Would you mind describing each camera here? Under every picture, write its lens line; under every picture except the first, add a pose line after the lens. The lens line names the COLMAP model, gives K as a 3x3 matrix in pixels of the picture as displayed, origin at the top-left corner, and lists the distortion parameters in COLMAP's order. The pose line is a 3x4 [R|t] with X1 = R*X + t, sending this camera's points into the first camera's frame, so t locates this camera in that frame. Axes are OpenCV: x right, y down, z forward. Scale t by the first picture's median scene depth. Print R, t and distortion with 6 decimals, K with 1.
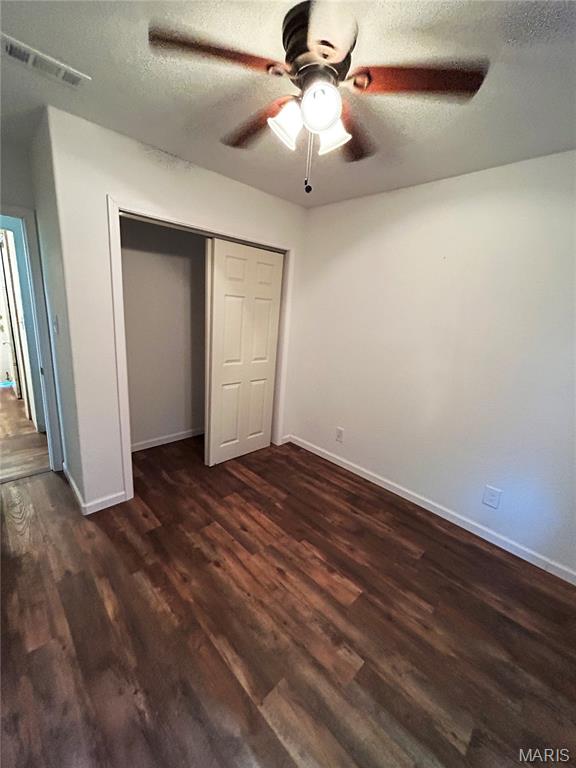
lens RADIAL K [[310.4, 0, 288.6], [0, 310.4, 381.4], [0, 0, 1]] dist [-0.002851, 0.000857]
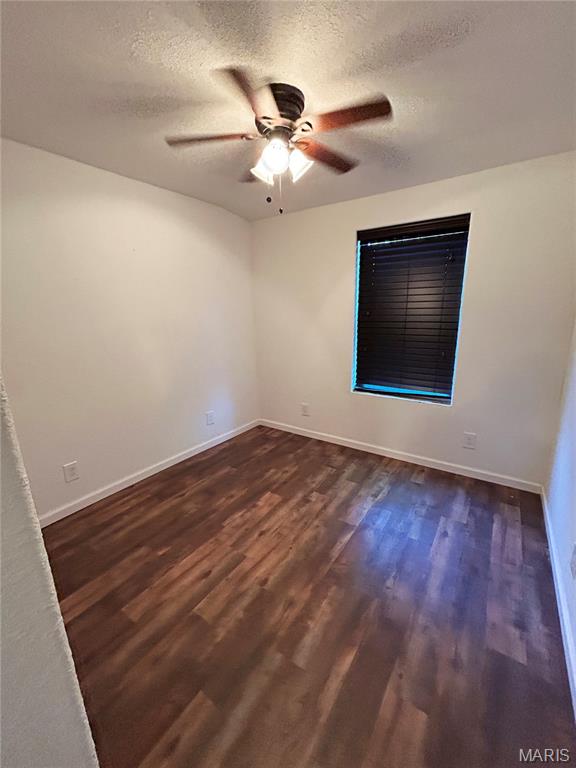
lens RADIAL K [[310.4, 0, 288.6], [0, 310.4, 381.4], [0, 0, 1]] dist [-0.002851, 0.000857]
pose [[-0.181176, -0.297508, 0.937371, -0.951645], [0.241123, 0.910615, 0.335620, -0.253432], [-0.953433, 0.286828, -0.093246, 0.863262]]
